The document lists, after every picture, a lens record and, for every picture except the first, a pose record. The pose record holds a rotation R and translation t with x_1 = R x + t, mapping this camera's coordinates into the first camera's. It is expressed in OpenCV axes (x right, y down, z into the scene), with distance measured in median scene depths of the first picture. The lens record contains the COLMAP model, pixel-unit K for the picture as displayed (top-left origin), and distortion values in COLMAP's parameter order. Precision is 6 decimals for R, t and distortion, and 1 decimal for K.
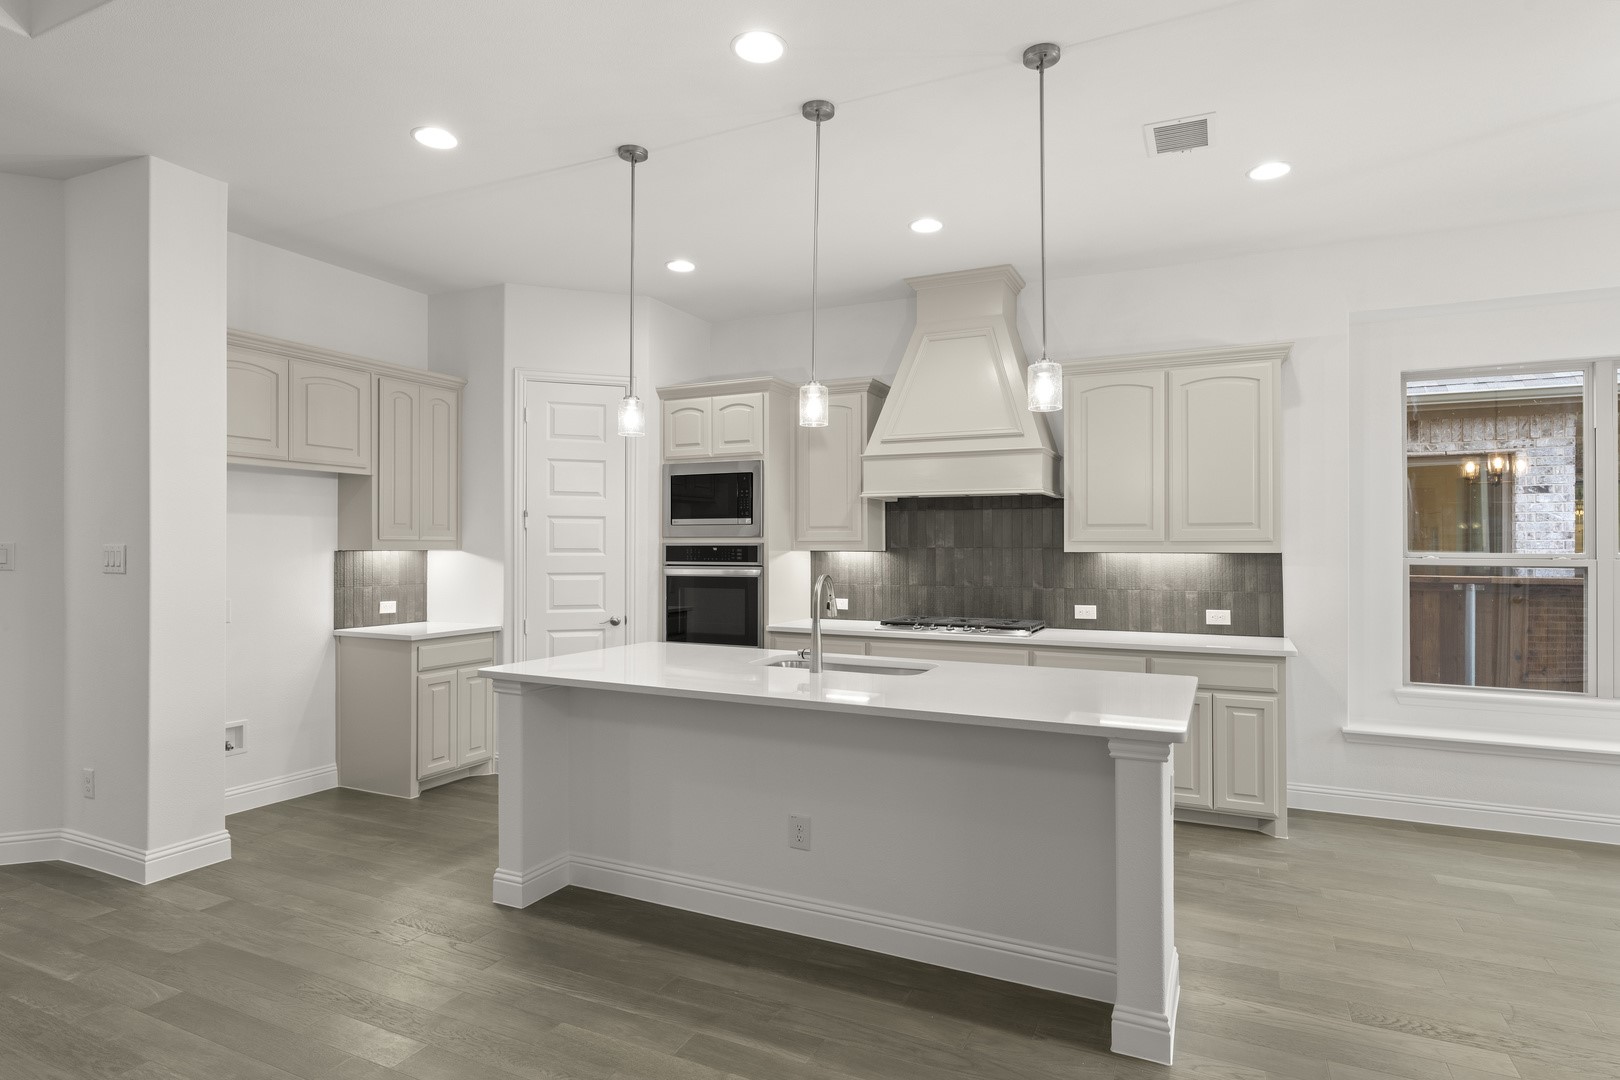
lens RADIAL K [[874.8, 0, 808.9], [0, 874.8, 542.6], [0, 0, 1]] dist [0.002840, -0.000242]
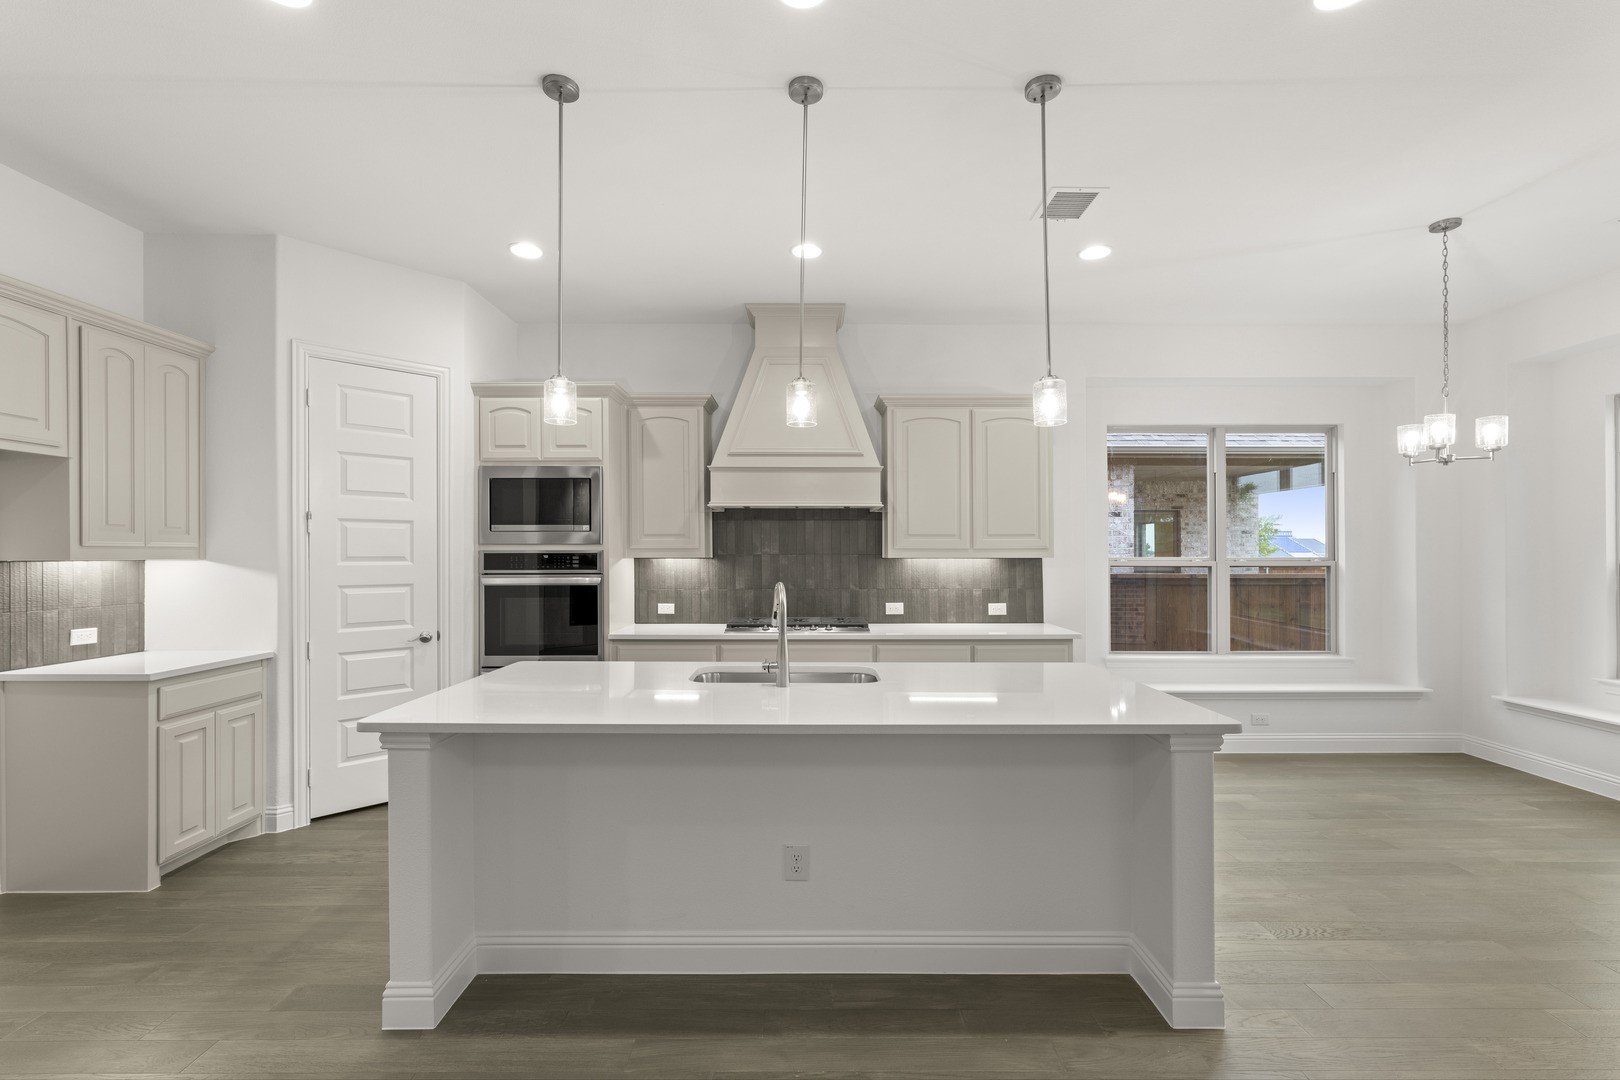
lens RADIAL K [[695.1, 0, 809.7], [0, 695.1, 551.4], [0, 0, 1]] dist [0.002510, -0.000101]
pose [[0.898226, -0.001063, 0.439533, -0.202233], [0.000201, 0.999998, 0.002007, 0.000099], [-0.439534, -0.001714, 0.898224, 0.209464]]
